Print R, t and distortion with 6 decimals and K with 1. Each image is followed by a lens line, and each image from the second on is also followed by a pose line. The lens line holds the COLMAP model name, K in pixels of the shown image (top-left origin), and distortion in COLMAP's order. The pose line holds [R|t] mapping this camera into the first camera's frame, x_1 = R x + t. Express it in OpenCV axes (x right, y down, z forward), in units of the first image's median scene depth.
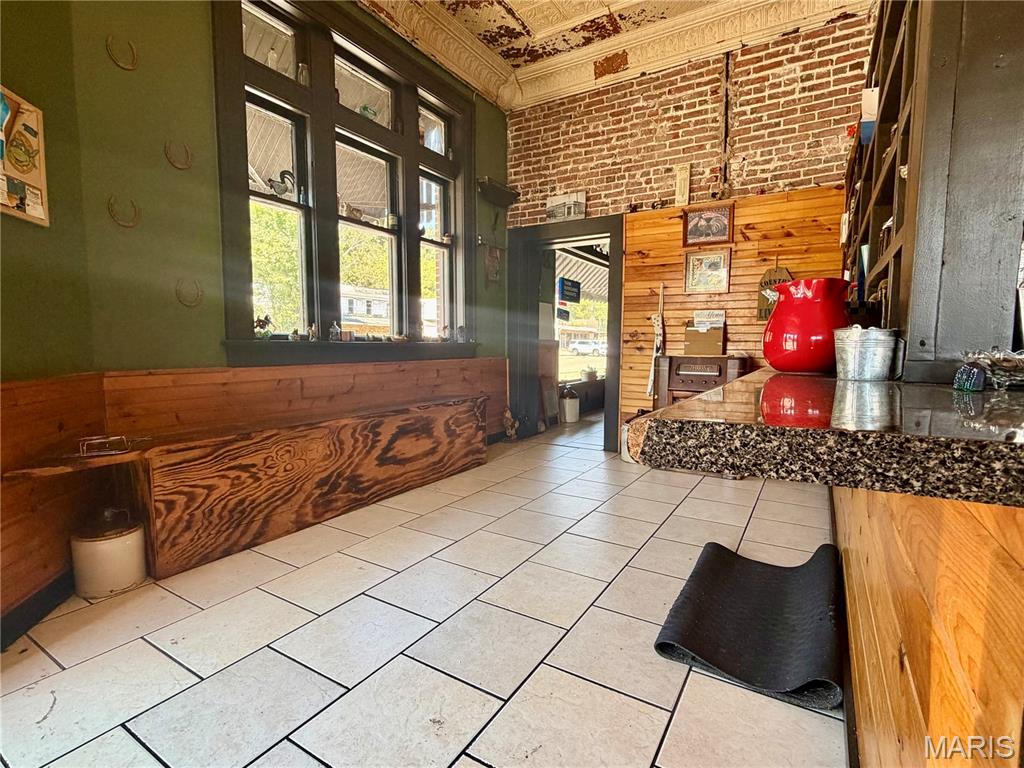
lens RADIAL K [[498.0, 0, 515.3], [0, 498.0, 387.3], [0, 0, 1]] dist [0.001016, -0.001664]
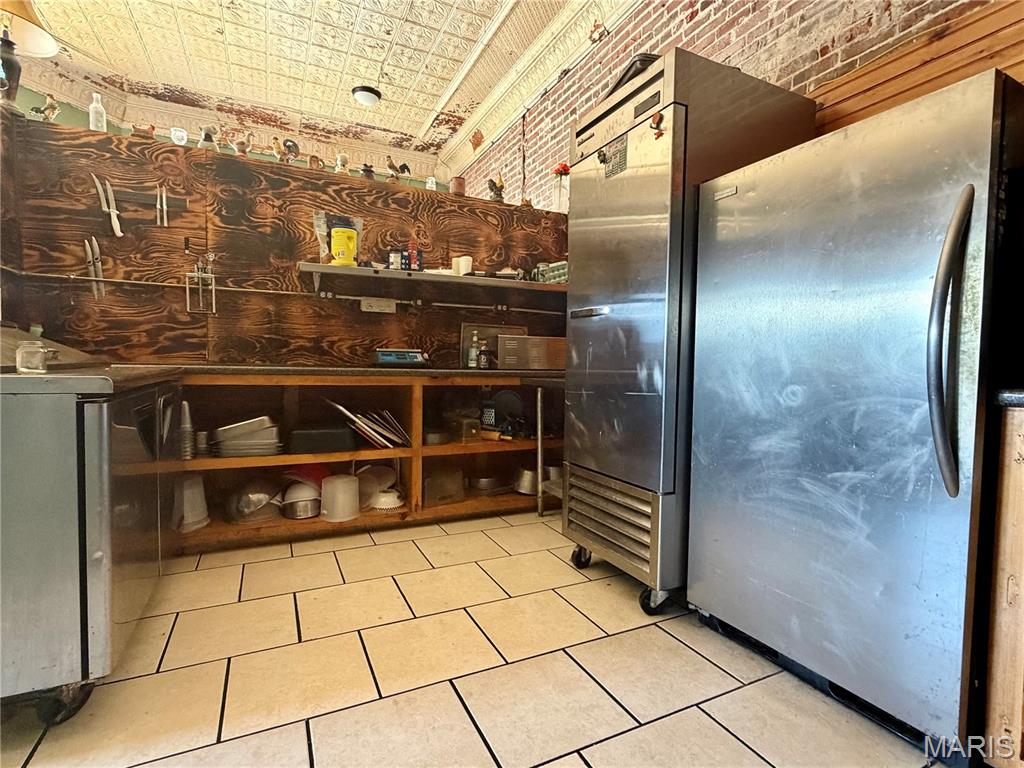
lens RADIAL K [[498.0, 0, 510.1], [0, 498.0, 378.6], [0, 0, 1]] dist [0.001016, -0.001664]
pose [[0.833683, 0.032179, -0.551304, 1.084239], [-0.060516, 0.997612, -0.033283, -0.003513], [0.548917, 0.061111, 0.833640, 0.025642]]
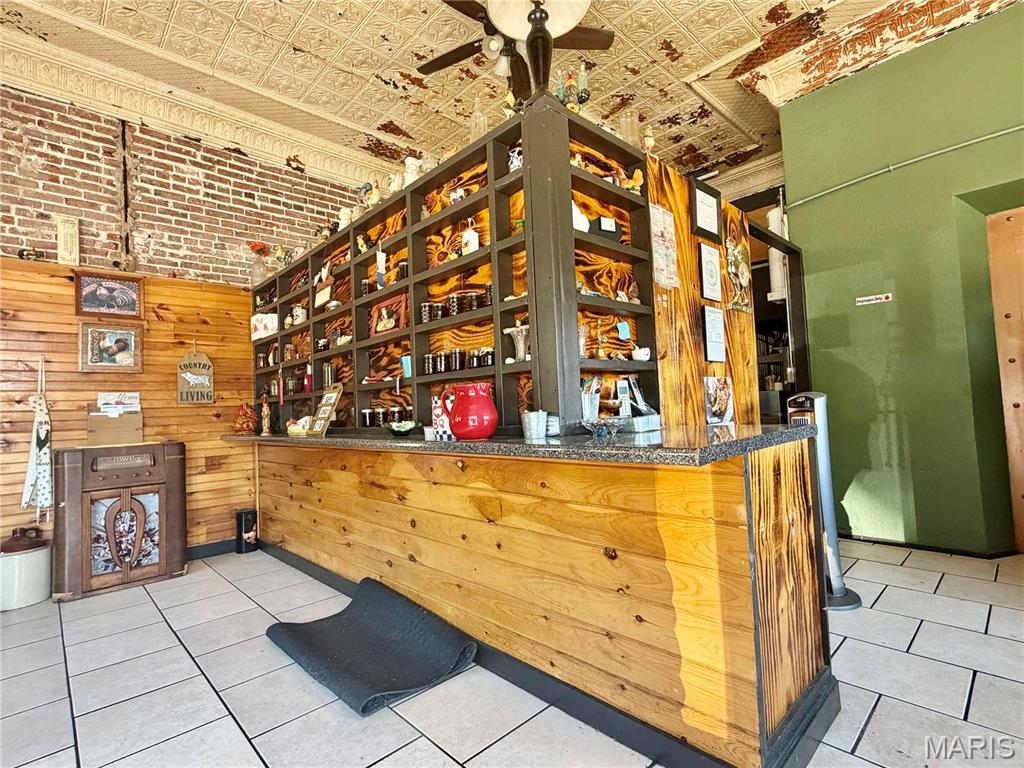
lens RADIAL K [[498.0, 0, 506.0], [0, 498.0, 388.6], [0, 0, 1]] dist [0.001016, -0.001664]
pose [[0.257358, 0.022455, 0.966055, -0.285787], [0.127945, 0.990136, -0.057100, -0.026089], [-0.957808, 0.138297, 0.251947, 0.143370]]
